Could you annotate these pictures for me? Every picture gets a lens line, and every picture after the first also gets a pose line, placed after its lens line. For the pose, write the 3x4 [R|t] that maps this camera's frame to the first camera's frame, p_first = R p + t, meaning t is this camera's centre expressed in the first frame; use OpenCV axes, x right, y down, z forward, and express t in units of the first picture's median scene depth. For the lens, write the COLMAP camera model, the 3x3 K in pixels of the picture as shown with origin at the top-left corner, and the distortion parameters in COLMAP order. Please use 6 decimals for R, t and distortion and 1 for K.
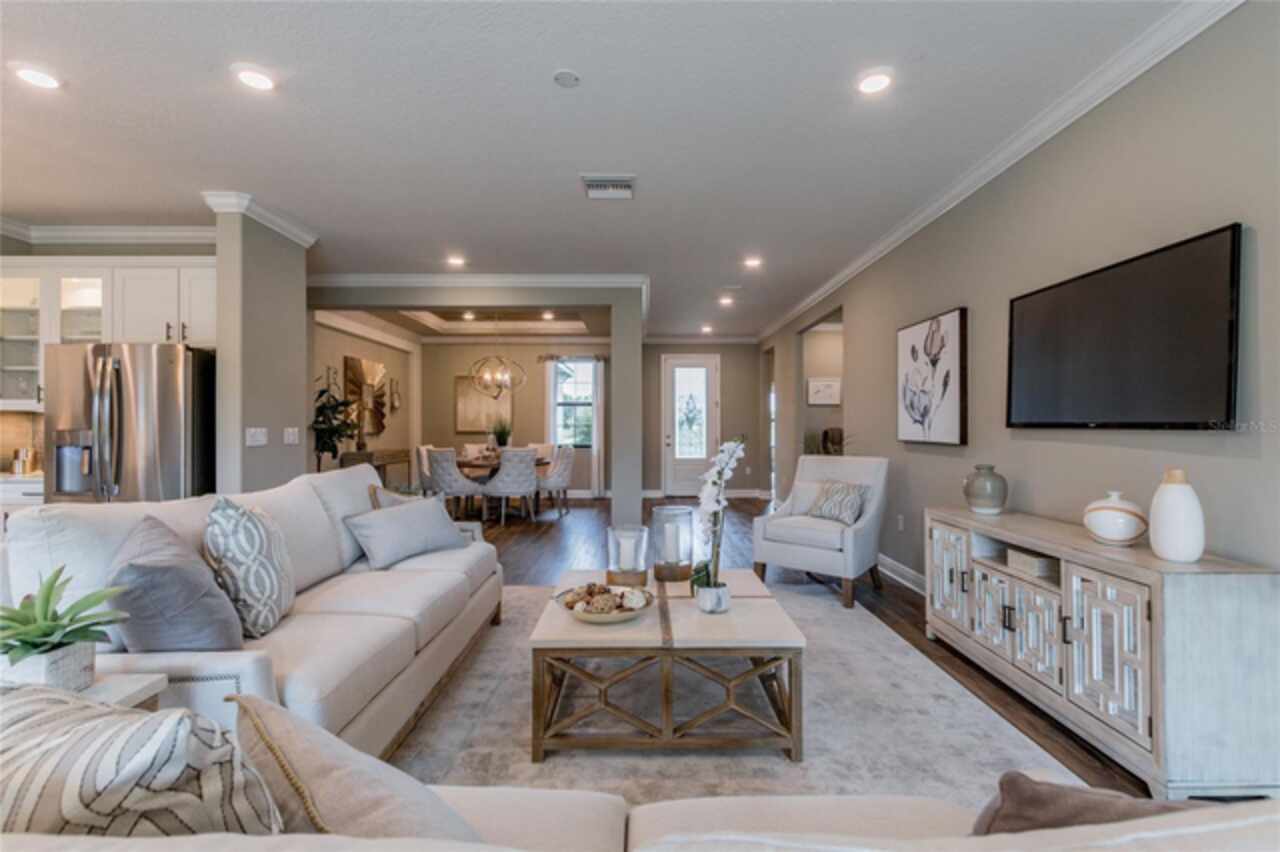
lens RADIAL K [[564.4, 0, 640.0], [0, 564.4, 426.0], [0, 0, 1]] dist [0.013395, 0.000546]
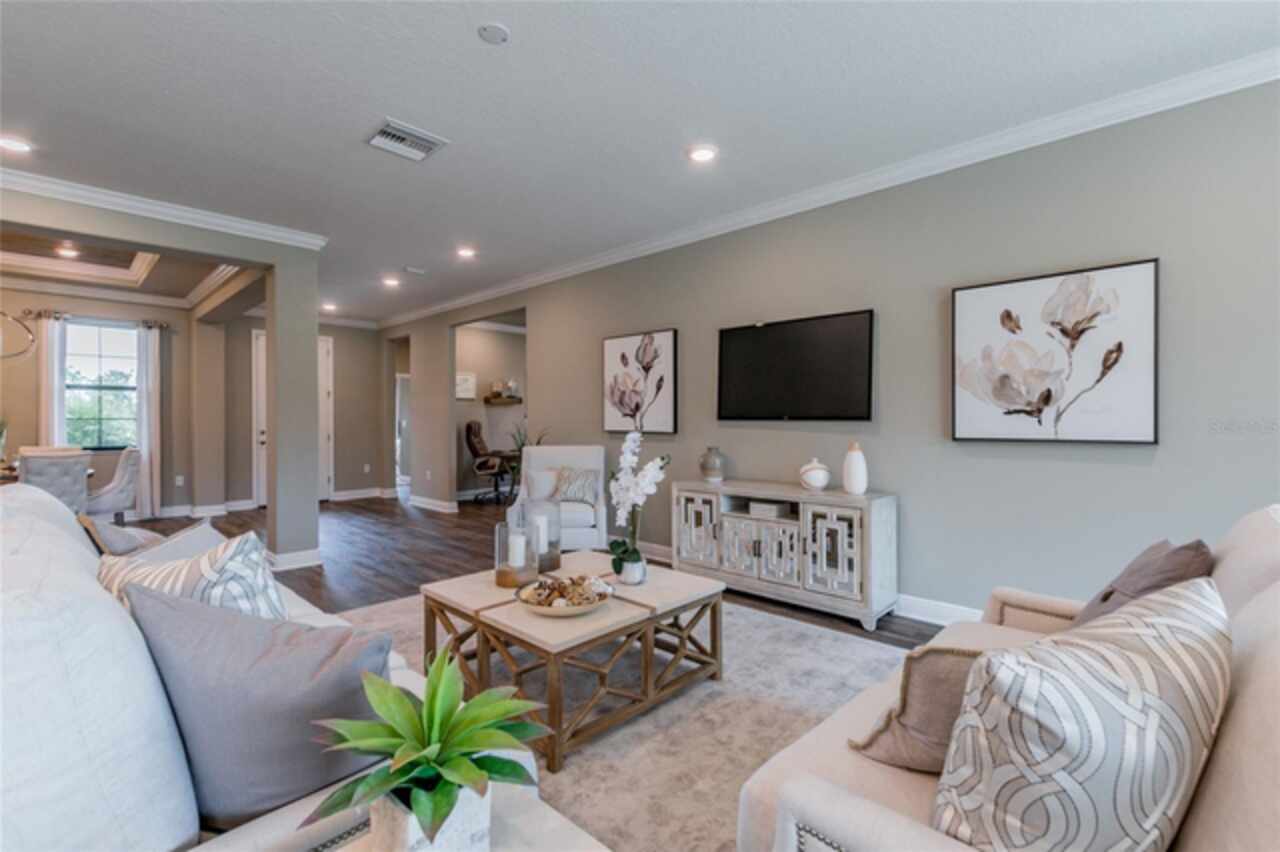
lens RADIAL K [[564.4, 0, 640.0], [0, 564.4, 426.0], [0, 0, 1]] dist [0.013395, 0.000546]
pose [[0.698824, -0.008693, 0.715241, -0.416512], [0.000485, 0.999932, 0.011679, 0.001320], [-0.715294, -0.007815, 0.698780, 0.131386]]
